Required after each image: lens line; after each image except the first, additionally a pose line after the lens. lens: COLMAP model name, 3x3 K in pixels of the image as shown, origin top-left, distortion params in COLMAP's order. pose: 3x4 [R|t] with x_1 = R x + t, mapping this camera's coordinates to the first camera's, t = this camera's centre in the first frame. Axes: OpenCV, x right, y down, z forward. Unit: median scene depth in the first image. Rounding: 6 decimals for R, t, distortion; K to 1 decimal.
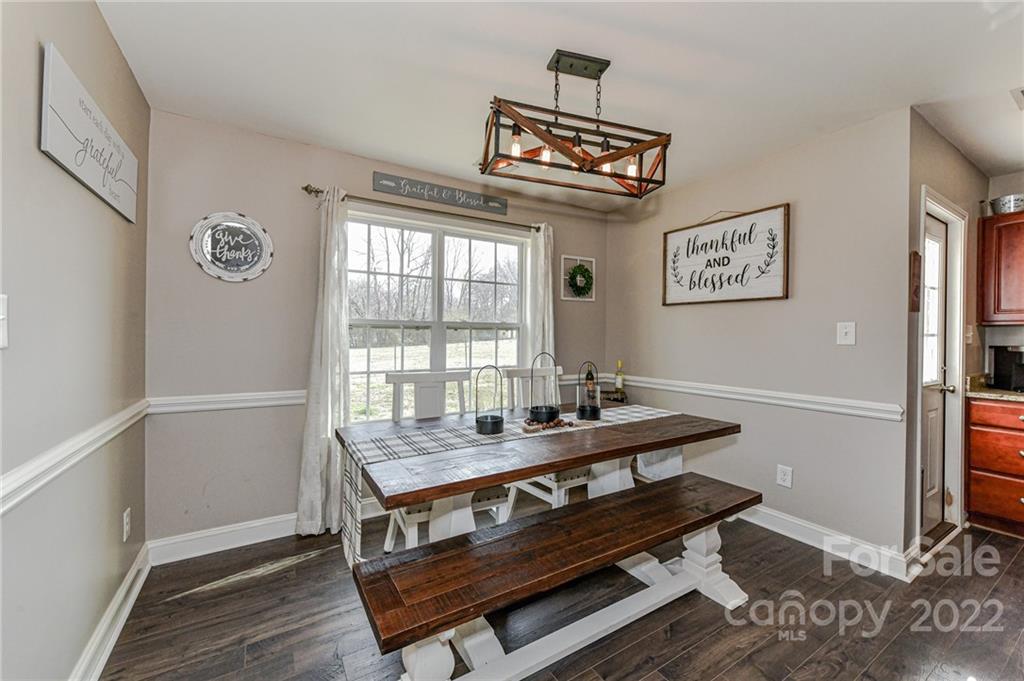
lens RADIAL K [[401.6, 0, 507.7], [0, 401.6, 338.5], [0, 0, 1]] dist [0.000911, -0.000243]
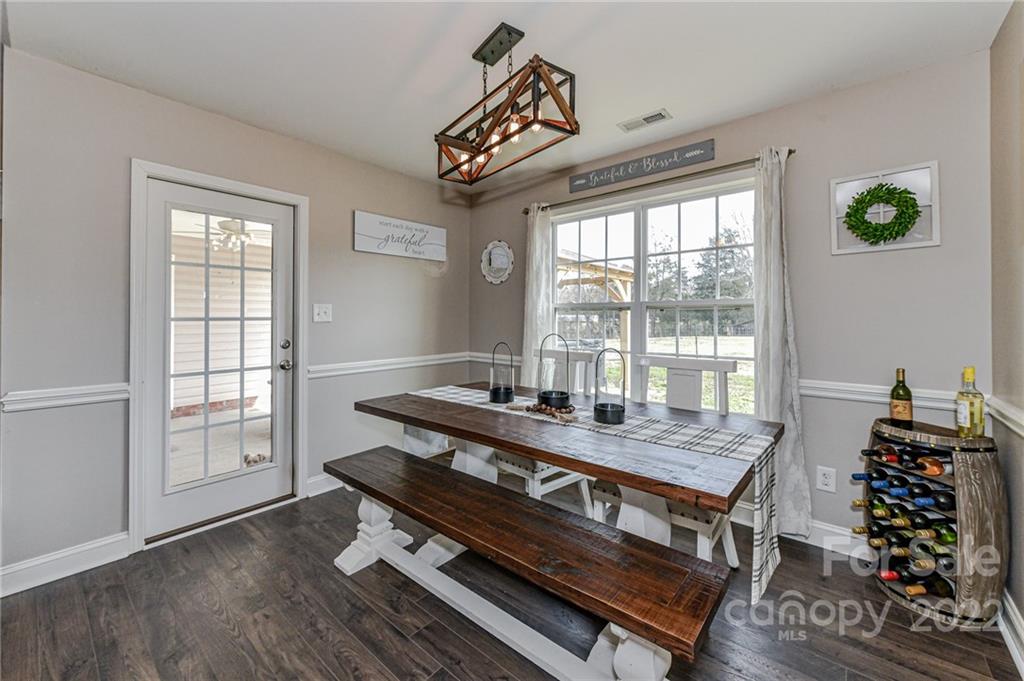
lens RADIAL K [[406.0, 0, 513.1], [0, 406.0, 321.6], [0, 0, 1]] dist [0.000393, -0.000039]
pose [[0.322594, -0.003140, -0.946532, 0.700654], [-0.005677, 0.999970, -0.005252, 0.010440], [0.946521, 0.007067, 0.322566, 0.451683]]
